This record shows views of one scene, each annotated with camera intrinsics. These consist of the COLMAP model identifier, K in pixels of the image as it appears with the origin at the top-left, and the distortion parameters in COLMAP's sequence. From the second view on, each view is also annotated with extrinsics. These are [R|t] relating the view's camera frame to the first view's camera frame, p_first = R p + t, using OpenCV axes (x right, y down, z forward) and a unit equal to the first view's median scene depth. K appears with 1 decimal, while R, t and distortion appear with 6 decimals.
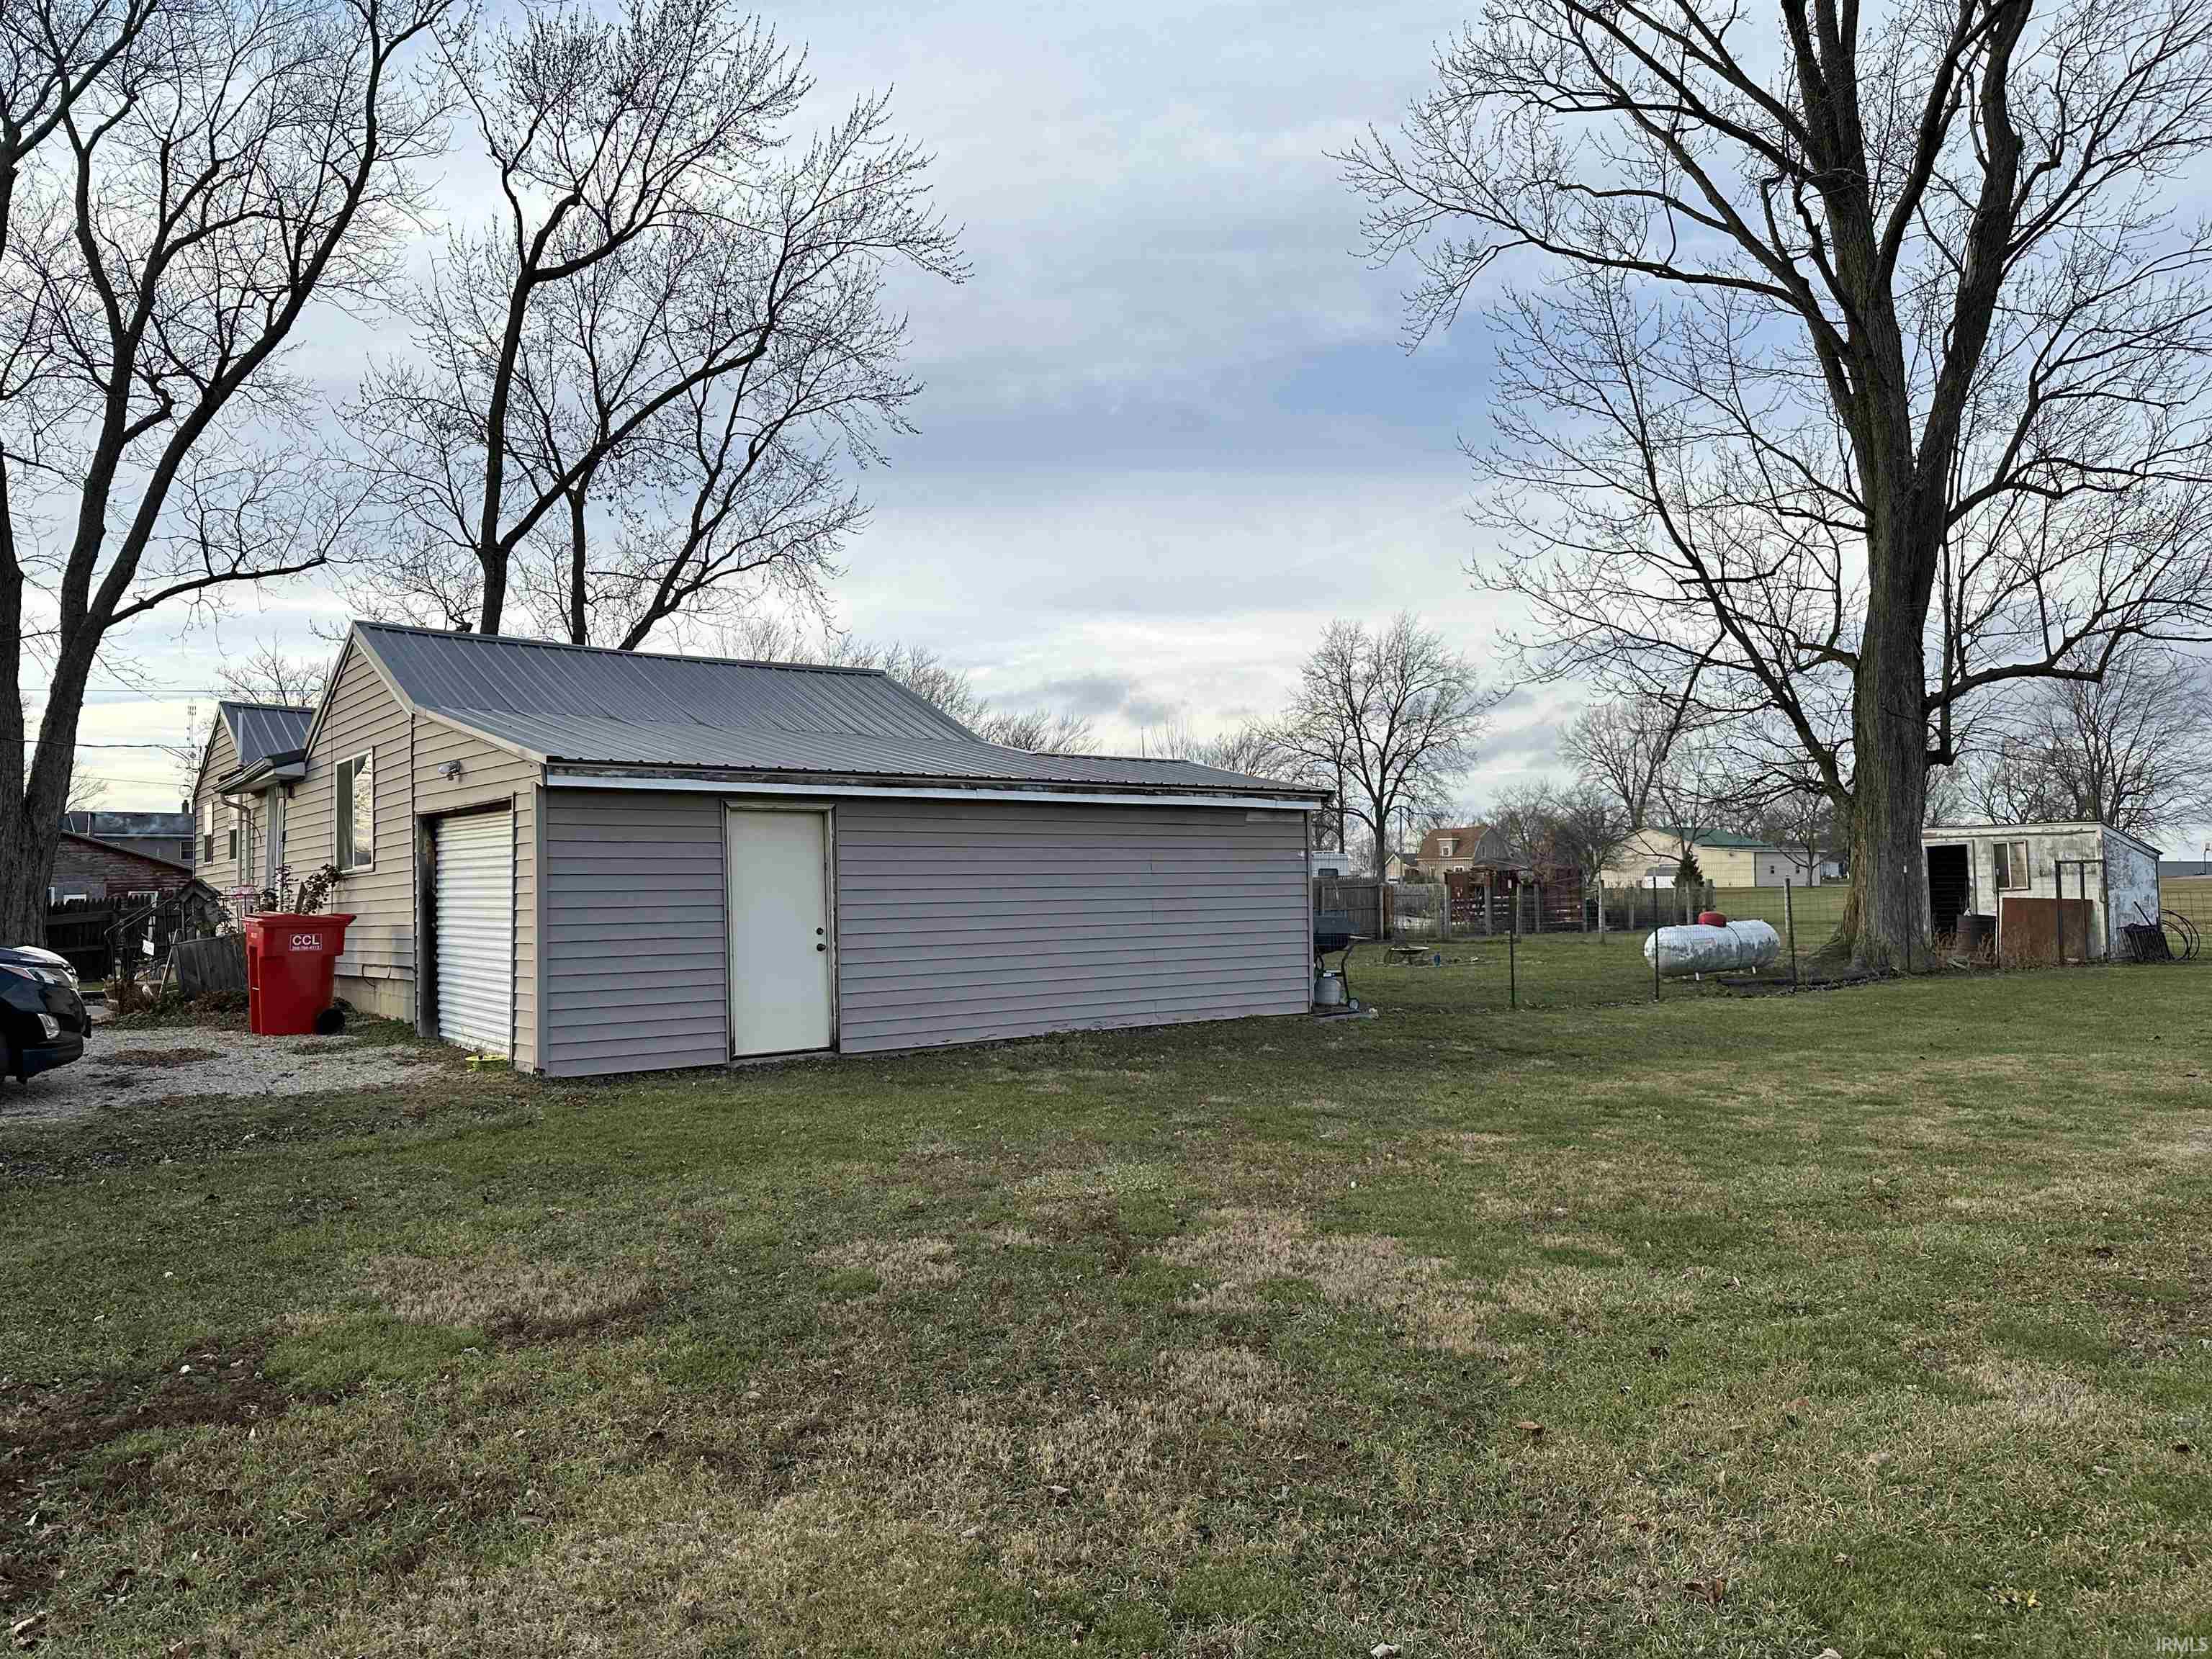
lens RADIAL K [[1570.7, 0, 1045.9], [0, 1570.7, 859.7], [0, 0, 1]] dist [0.029066, -0.051261]
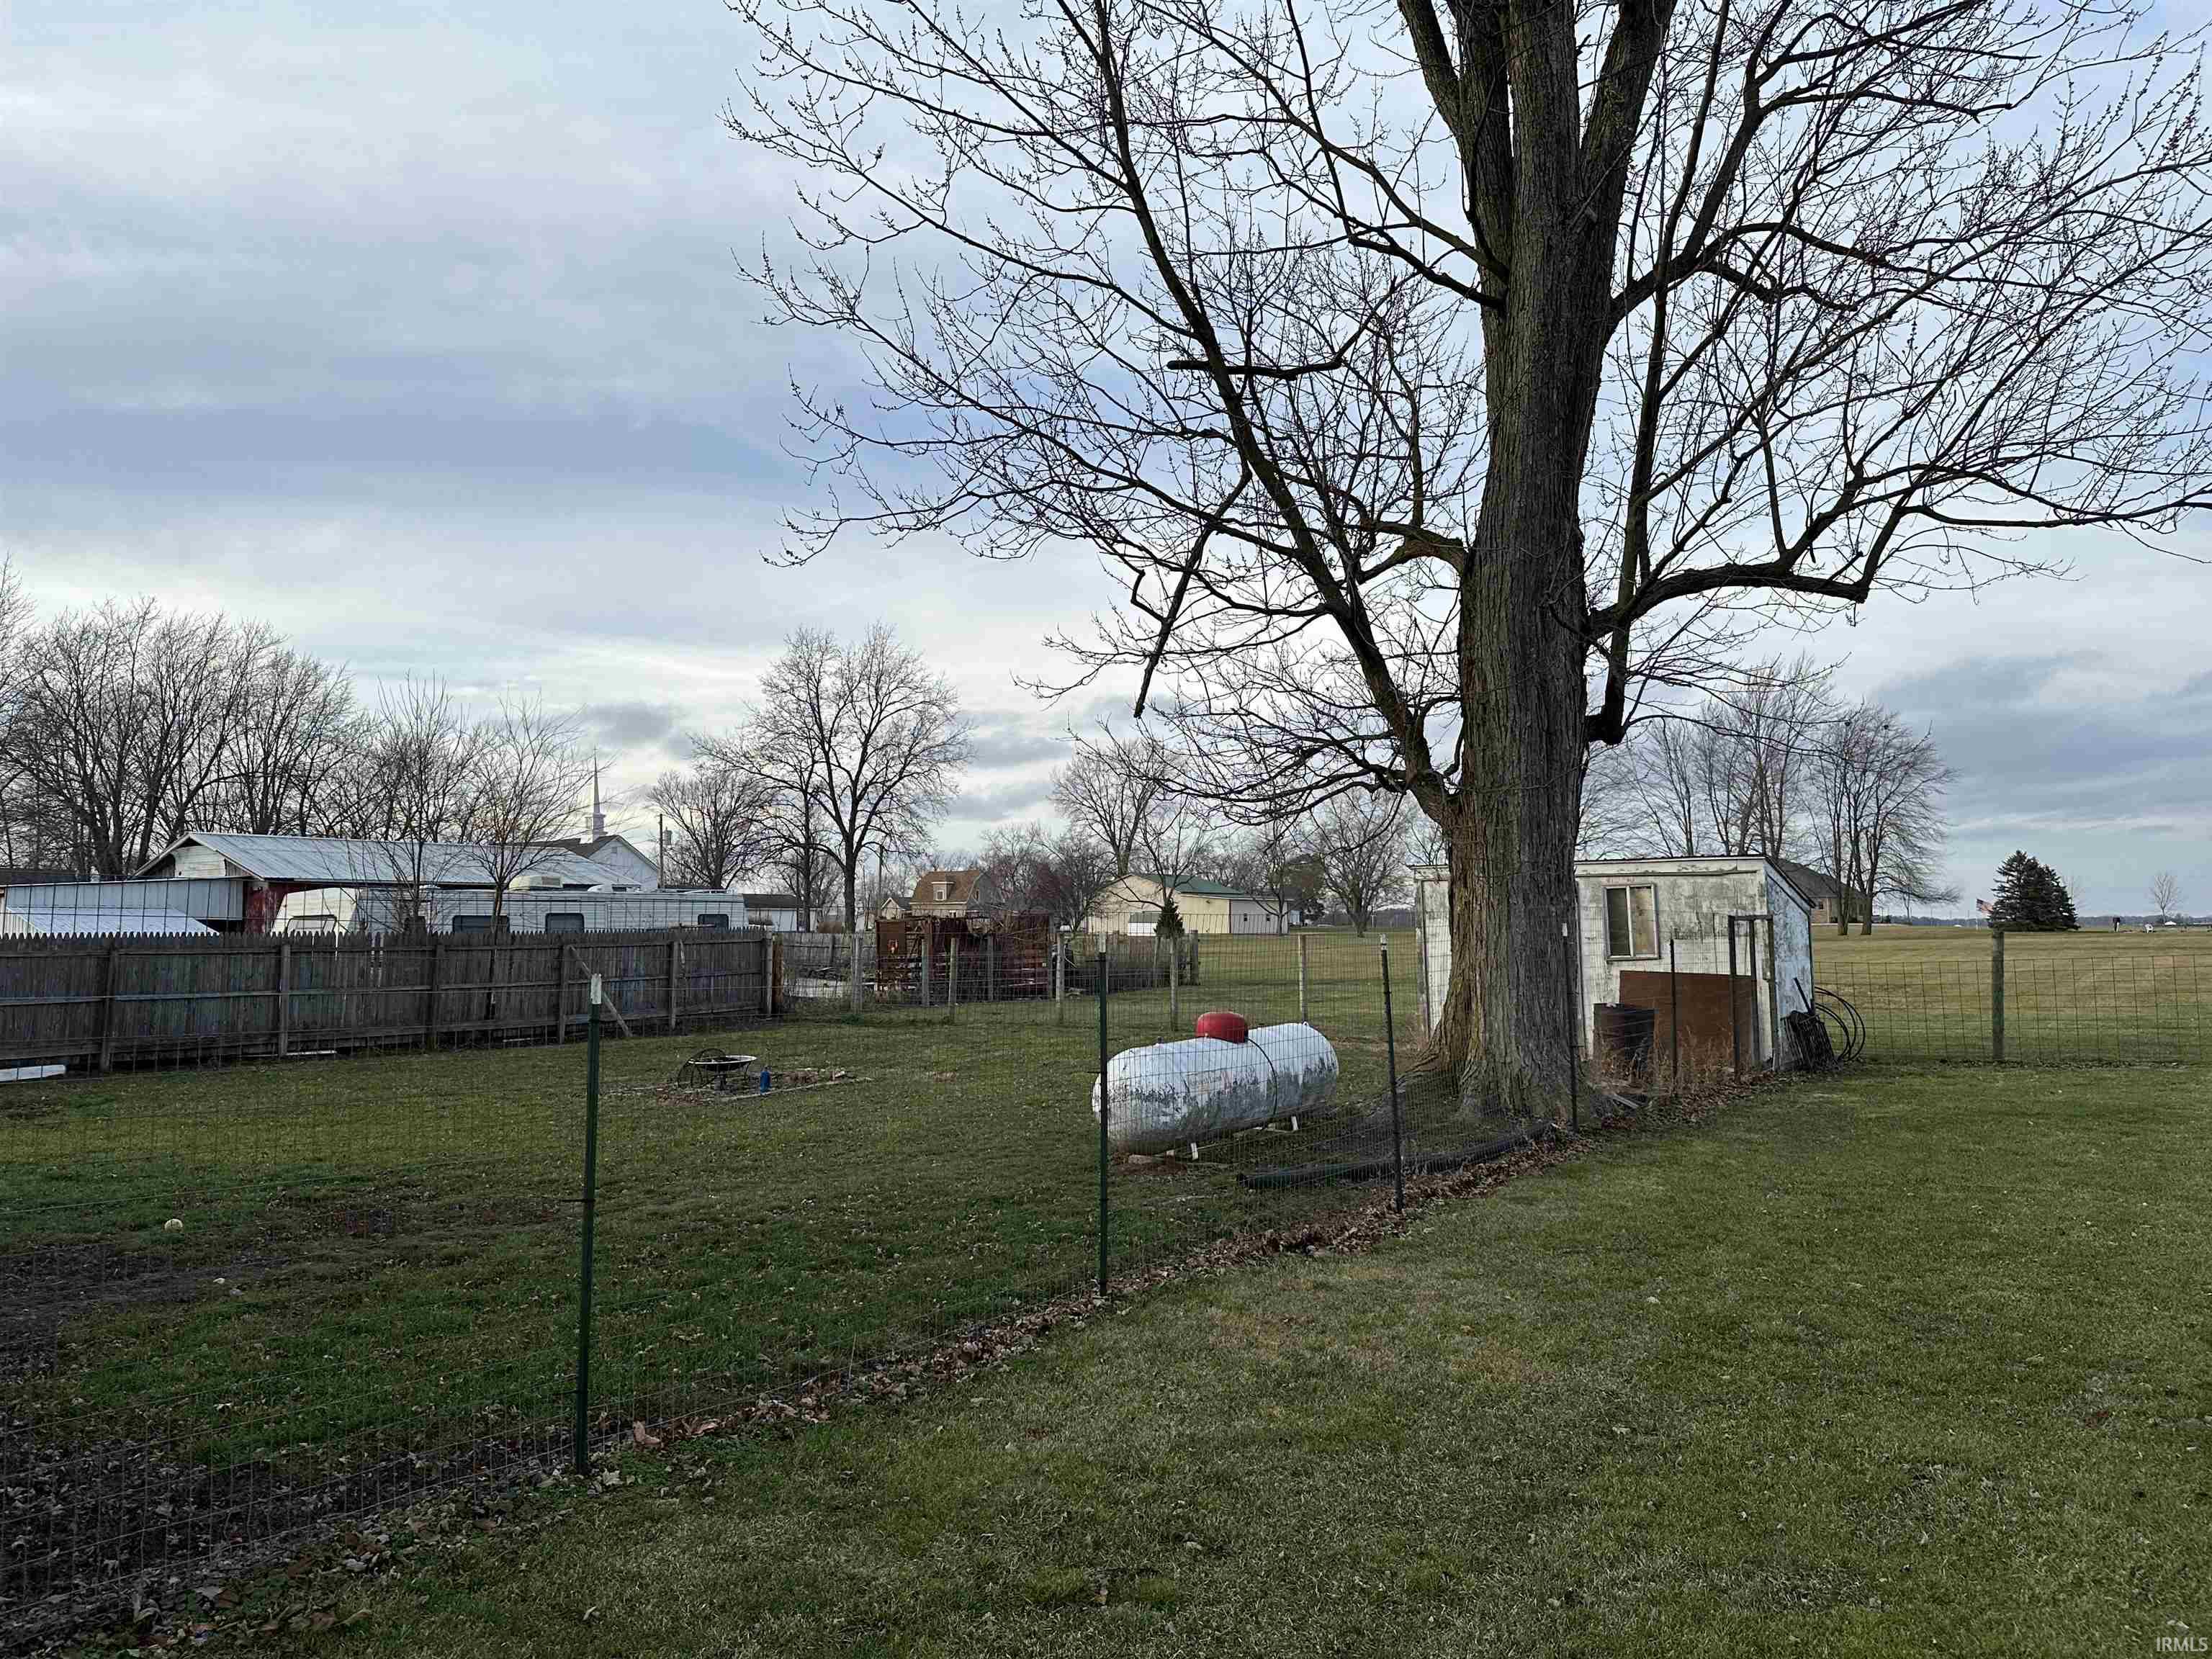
lens RADIAL K [[1552.0, 0, 1100.7], [0, 1552.0, 828.6], [0, 0, 1]] dist [0.094929, -0.094365]
pose [[0.941535, 0.029757, 0.335597, 0.190782], [-0.013982, 0.998685, -0.049327, 0.000233], [-0.336624, 0.041751, 0.940713, 0.477444]]
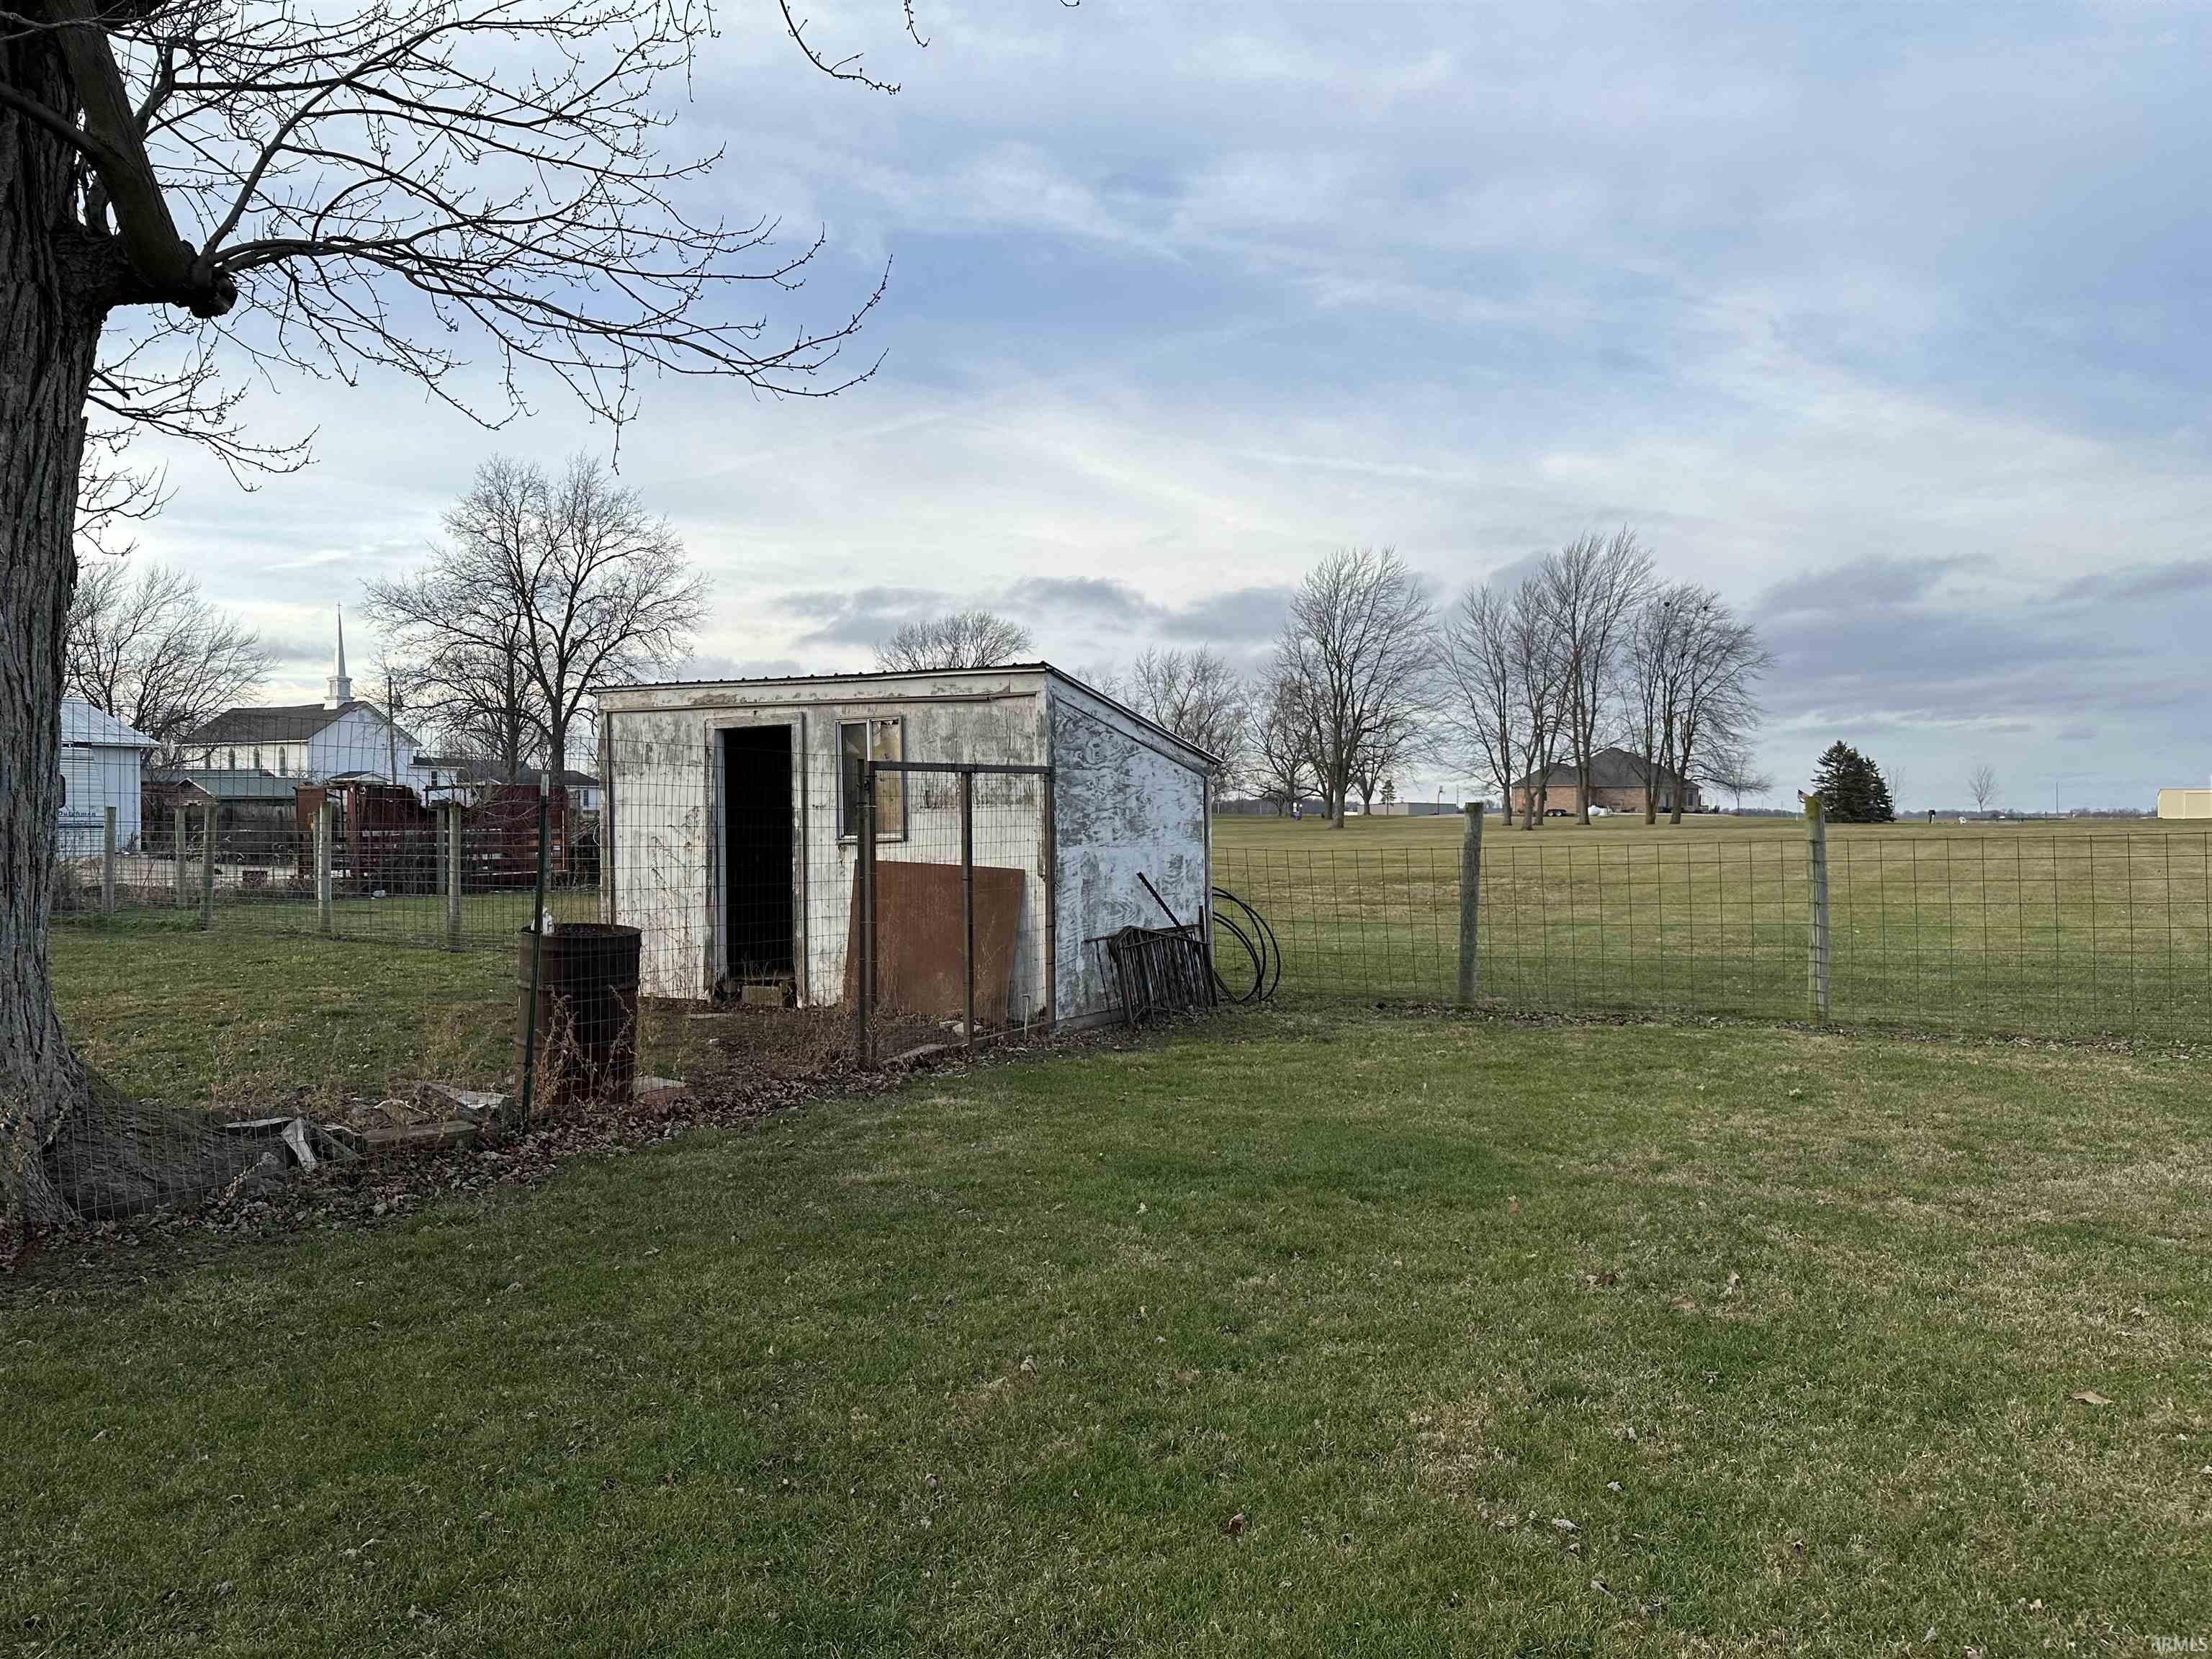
lens RADIAL K [[1577.3, 0, 1112.1], [0, 1577.3, 817.7], [0, 0, 1]] dist [0.058199, -0.054423]
pose [[0.910873, 0.017890, 0.412299, 0.524535], [-0.026441, 0.999537, 0.015044, 0.006081], [-0.411840, -0.024604, 0.910924, 0.637702]]
